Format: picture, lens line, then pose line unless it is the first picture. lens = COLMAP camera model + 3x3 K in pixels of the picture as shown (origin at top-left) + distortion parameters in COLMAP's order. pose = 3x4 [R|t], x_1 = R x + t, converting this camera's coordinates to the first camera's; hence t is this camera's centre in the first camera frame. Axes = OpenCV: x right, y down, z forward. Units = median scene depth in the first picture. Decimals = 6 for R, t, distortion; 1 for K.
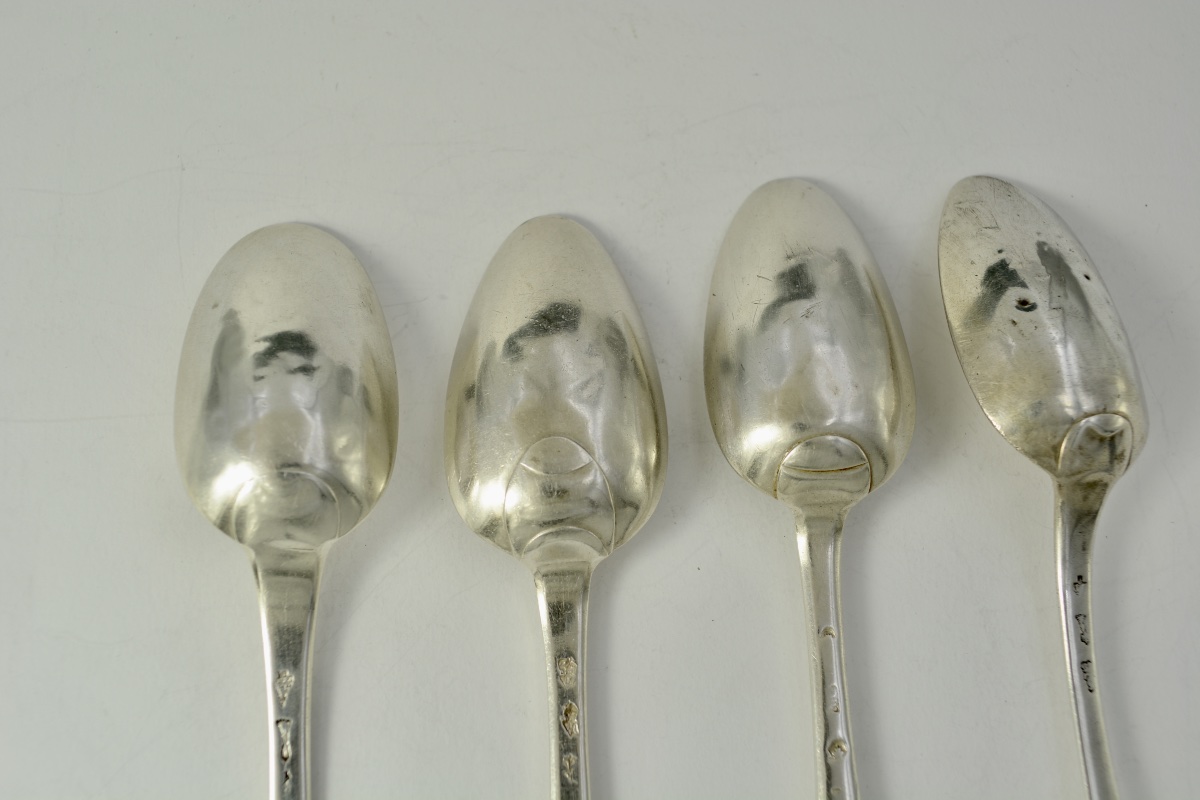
lens RADIAL K [[1405.1, 0, 600.0], [0, 1405.1, 400.0], [0, 0, 1]] dist [-0.060112, 0.048870]
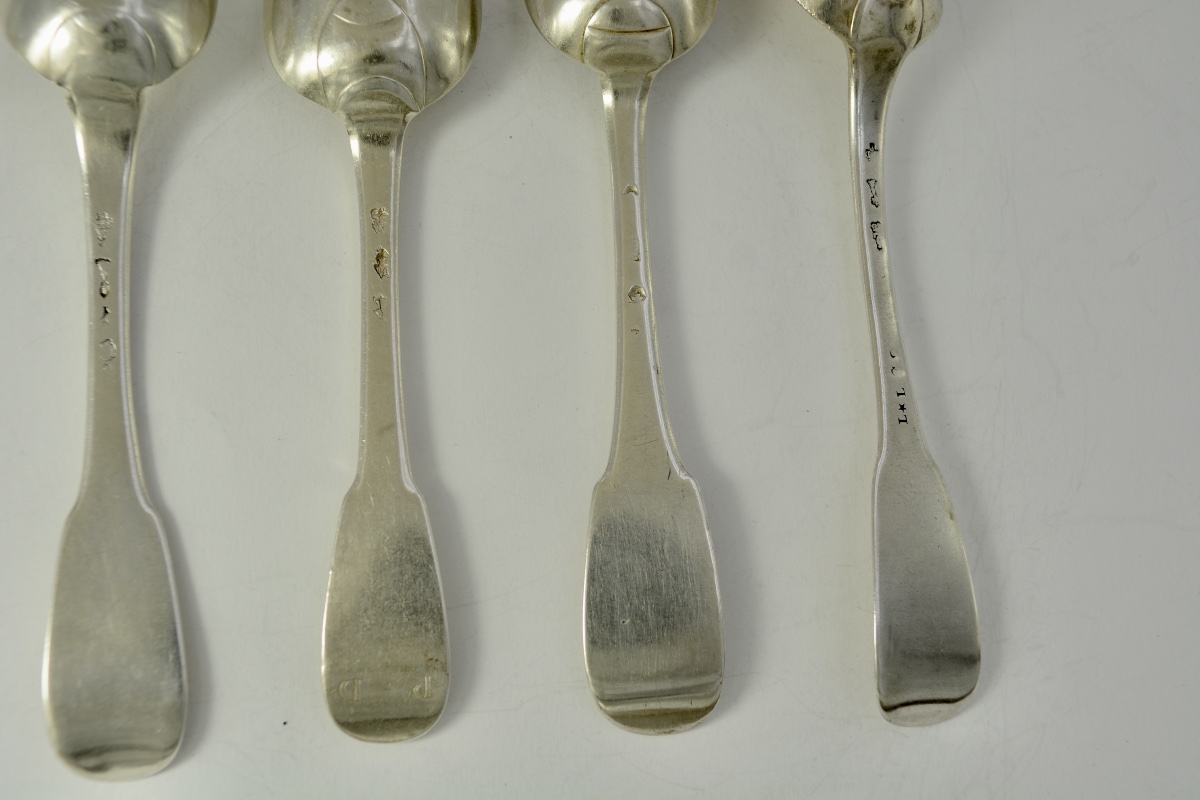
lens RADIAL K [[1405.1, 0, 600.0], [0, 1405.1, 400.0], [0, 0, 1]] dist [-0.060112, 0.048870]
pose [[0.998398, 0.002973, 0.056495, 0.078325], [-0.006945, 0.997505, 0.070250, 0.241993], [-0.056146, -0.070530, 0.995928, -0.053970]]
